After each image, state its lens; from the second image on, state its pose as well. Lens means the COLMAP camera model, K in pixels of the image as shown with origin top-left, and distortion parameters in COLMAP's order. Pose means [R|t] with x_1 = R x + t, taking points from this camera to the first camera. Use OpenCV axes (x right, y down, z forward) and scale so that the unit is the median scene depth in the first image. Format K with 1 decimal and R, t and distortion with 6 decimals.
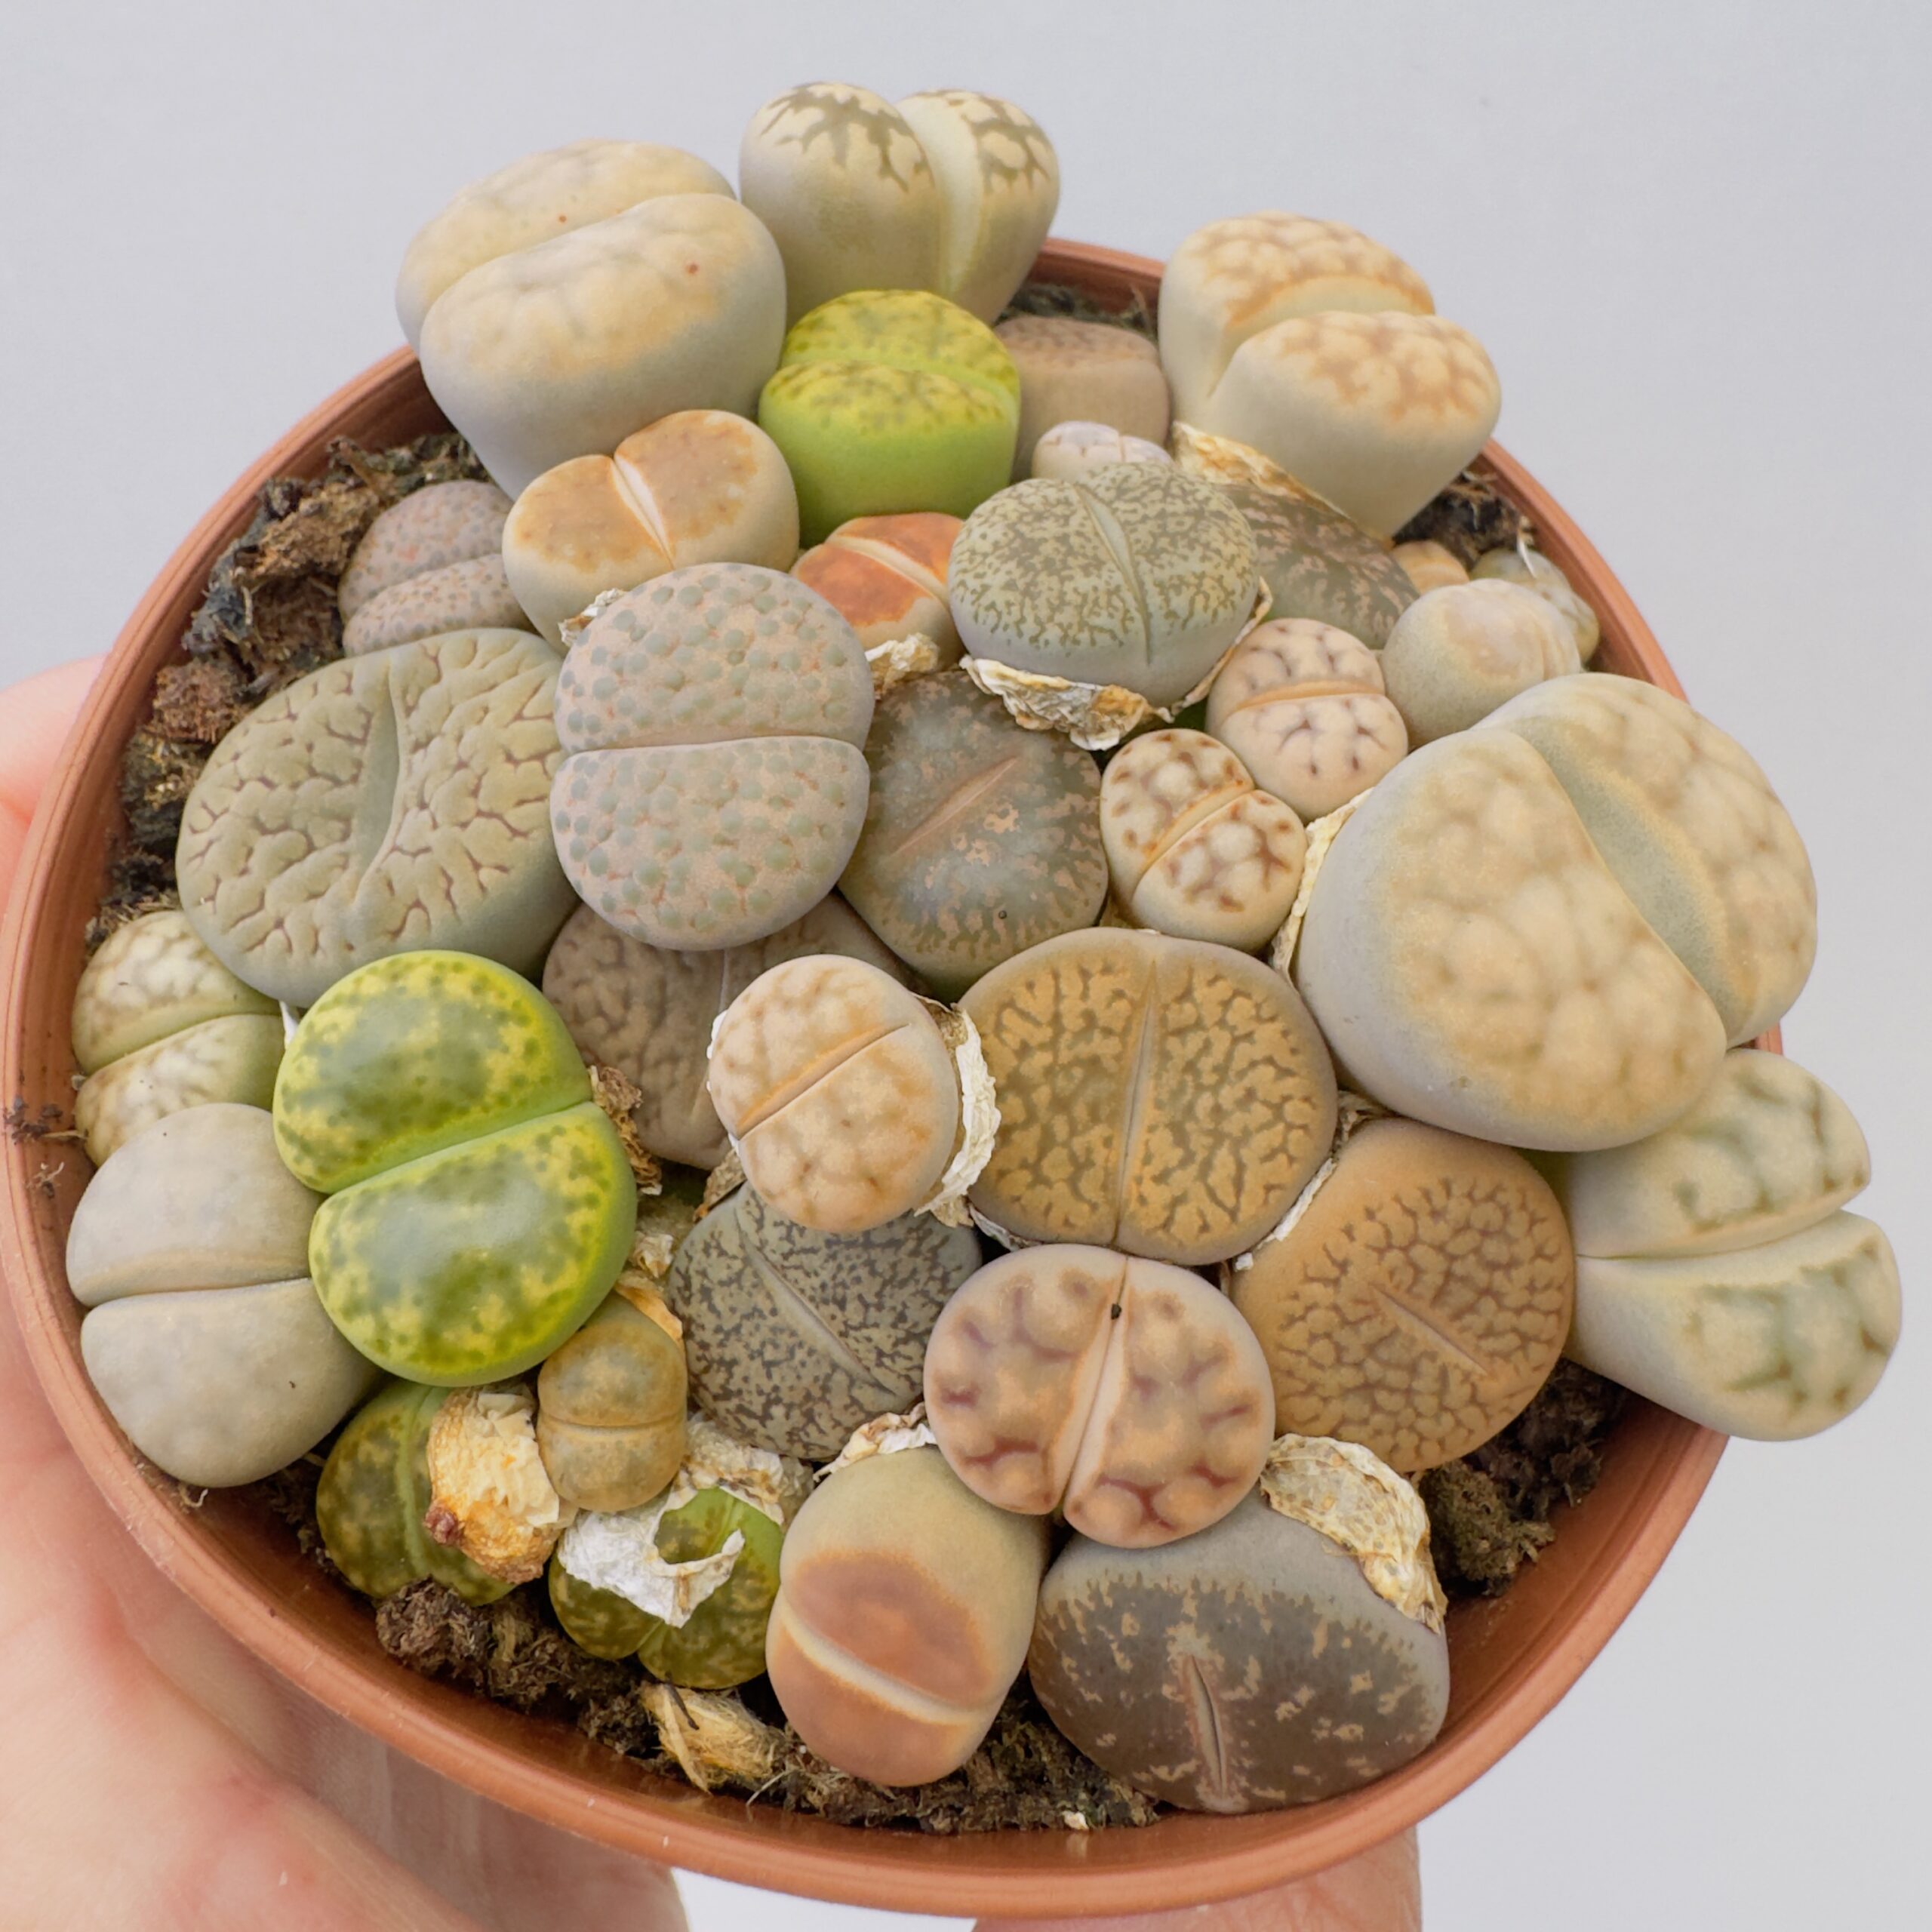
lens RADIAL K [[1856.3, 0, 932.7], [0, 1856.3, 743.6], [0, 0, 1]] dist [-0.006283, -0.003552]
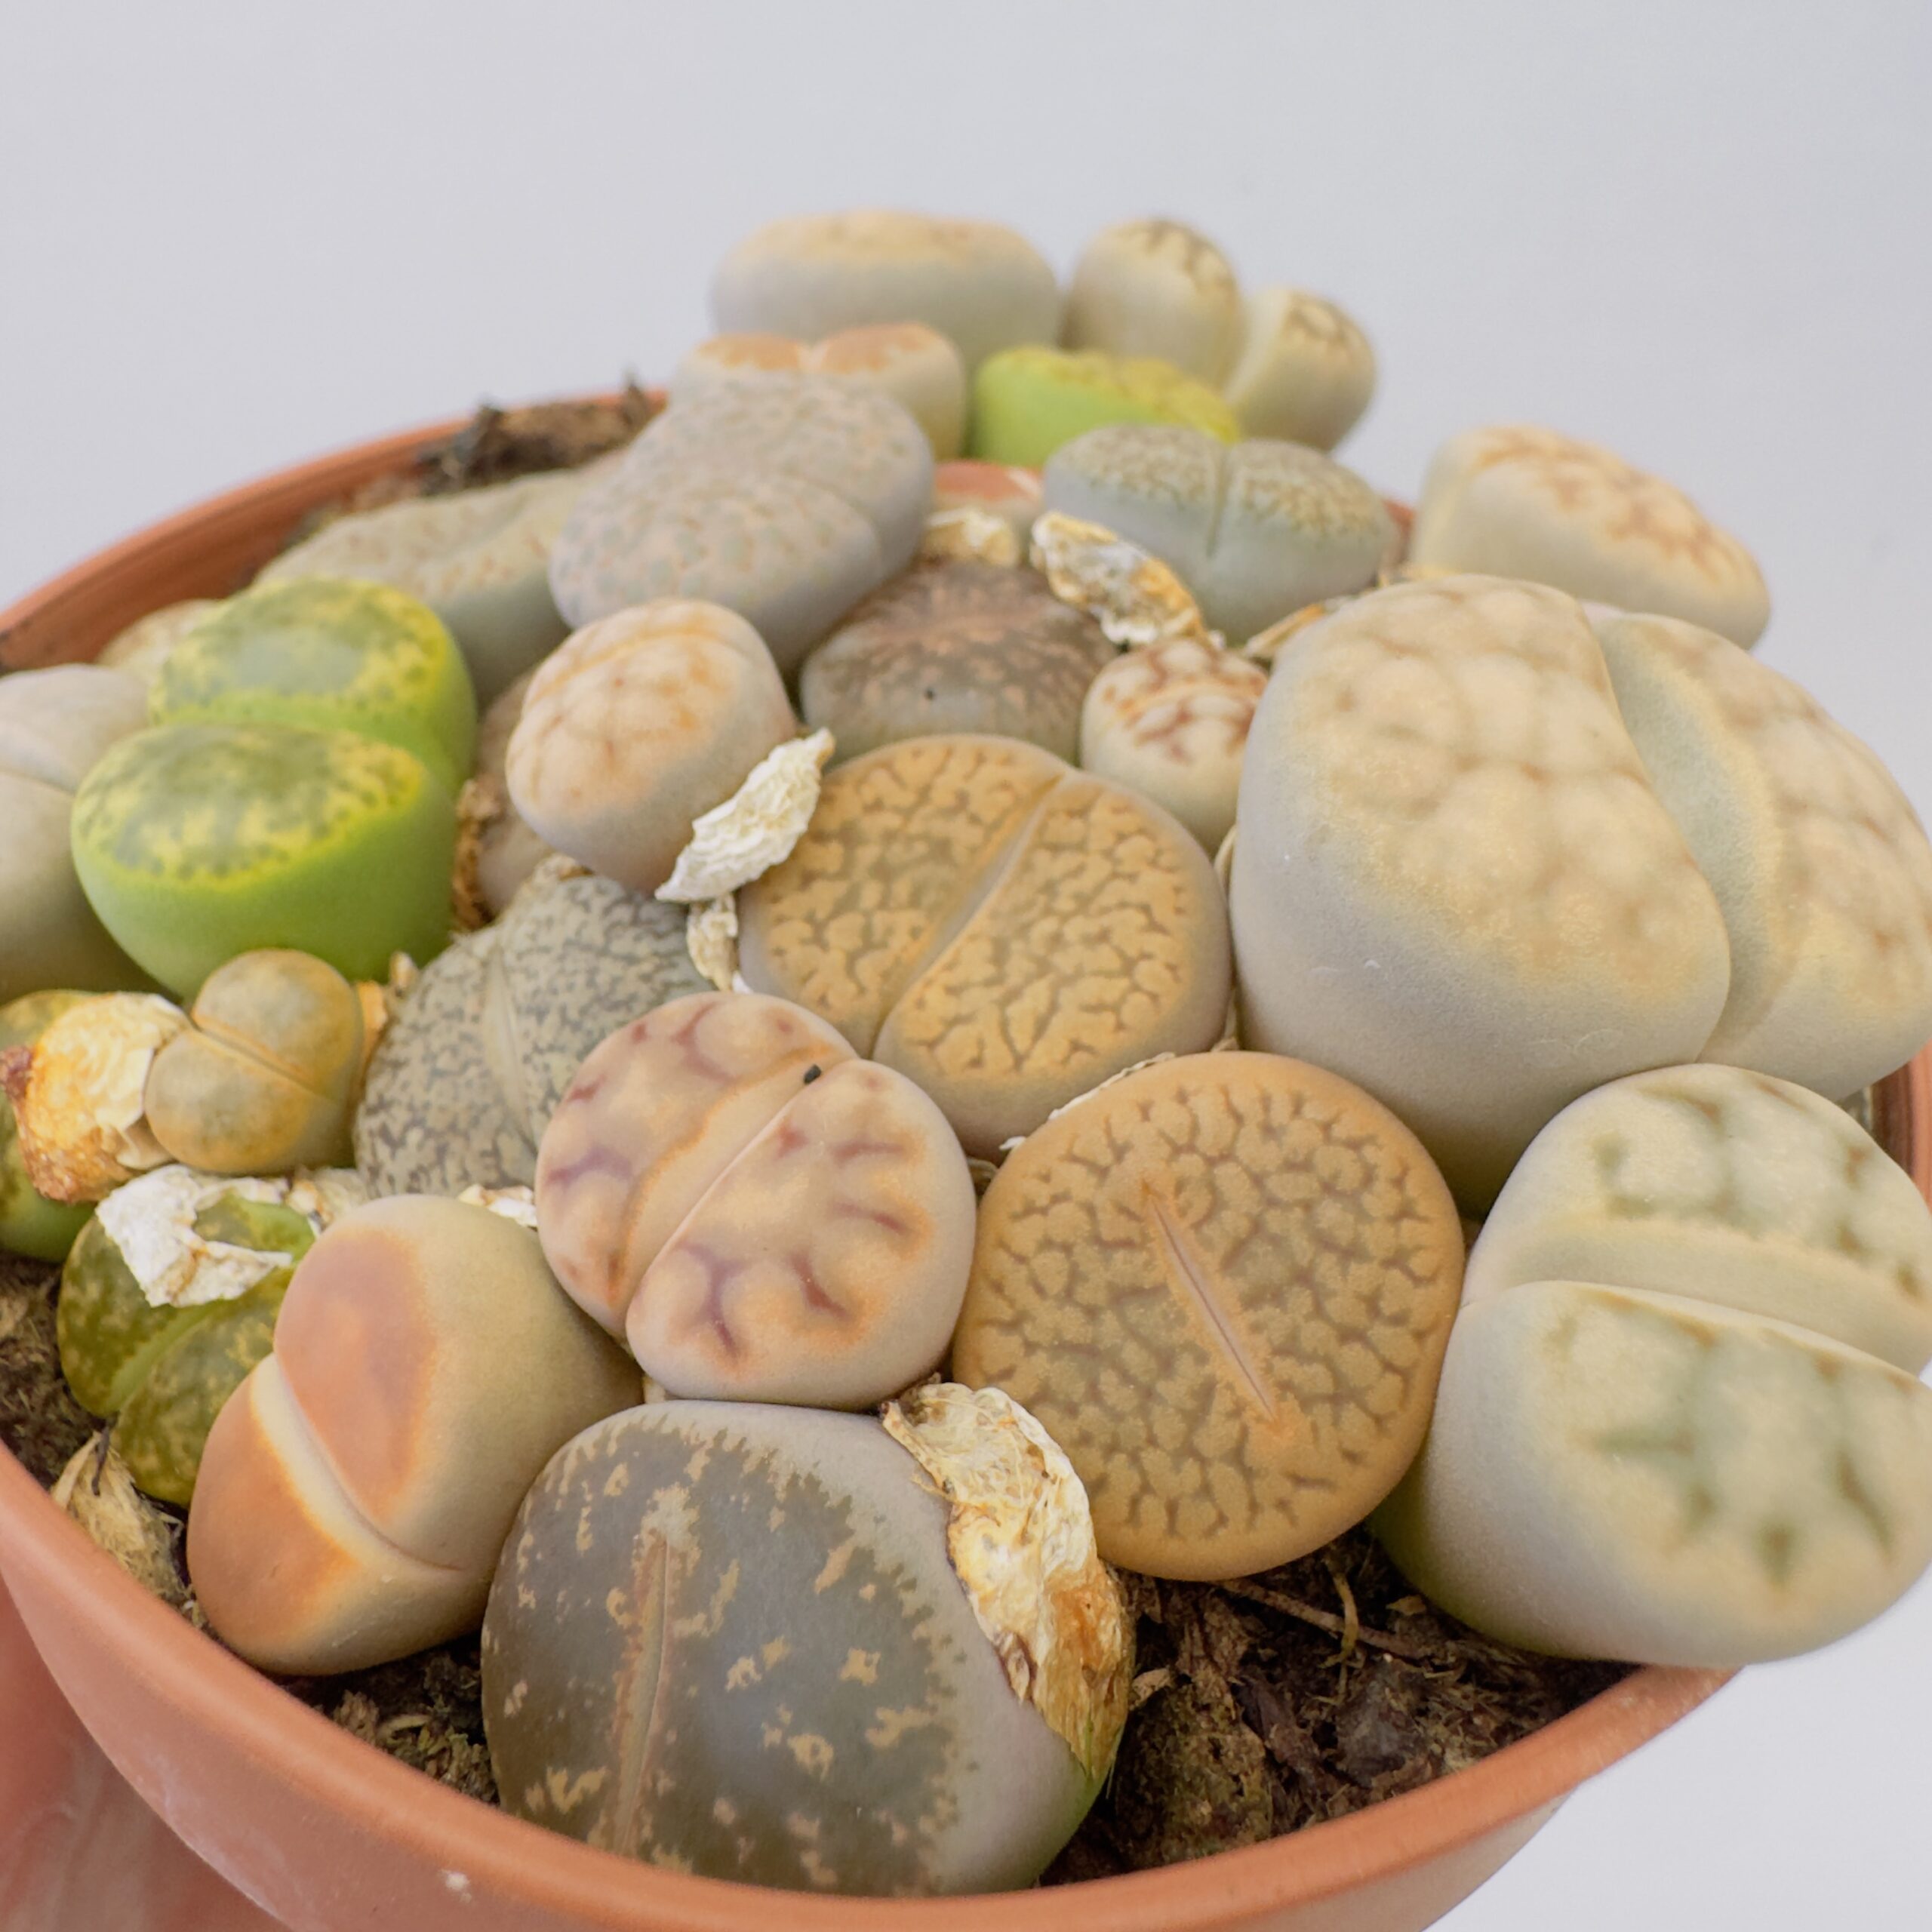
lens RADIAL K [[1856.3, 0, 932.7], [0, 1856.3, 743.6], [0, 0, 1]] dist [-0.006283, -0.003552]
pose [[0.884498, 0.284554, -0.369719, 0.370678], [-0.430823, 0.802278, -0.413209, 0.474273], [0.179037, 0.524766, 0.832206, 0.303213]]
